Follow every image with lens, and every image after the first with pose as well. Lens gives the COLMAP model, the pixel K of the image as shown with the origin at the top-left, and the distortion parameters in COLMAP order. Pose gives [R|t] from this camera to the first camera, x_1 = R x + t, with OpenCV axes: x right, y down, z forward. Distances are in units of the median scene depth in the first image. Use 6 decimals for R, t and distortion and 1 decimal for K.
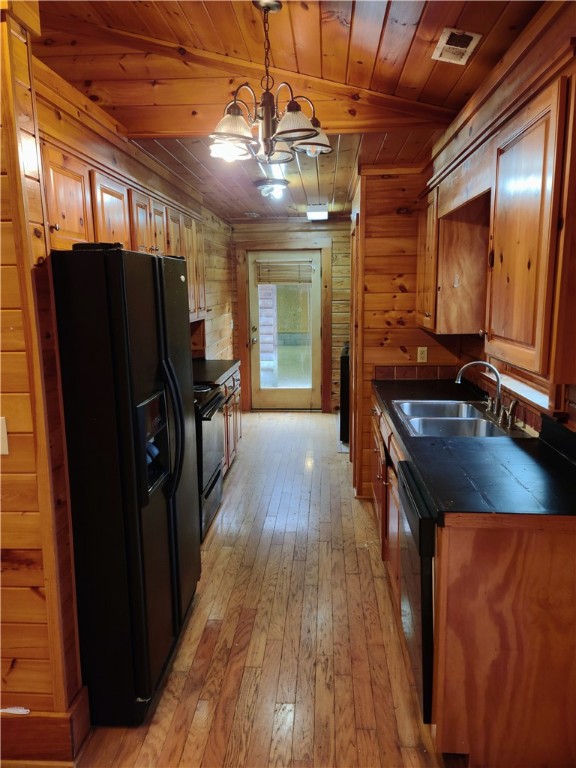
lens RADIAL K [[553.4, 0, 288.2], [0, 553.4, 383.4], [0, 0, 1]] dist [0.062160, -0.022442]
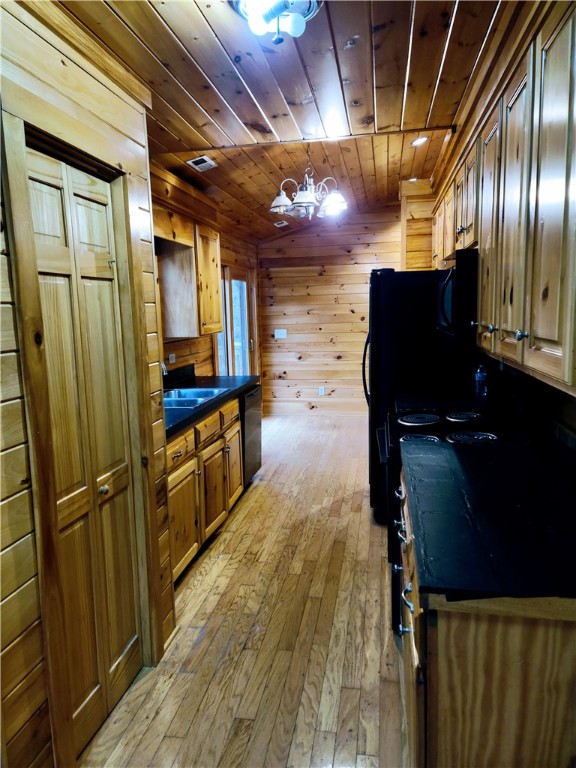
lens RADIAL K [[553.4, 0, 287.8], [0, 553.4, 384.3], [0, 0, 1]] dist [0.062160, -0.022442]
pose [[-0.993619, 0.026136, 0.109721, -0.053486], [0.058698, 0.950492, 0.305154, -0.165441], [-0.096313, 0.309647, -0.945961, 1.025607]]
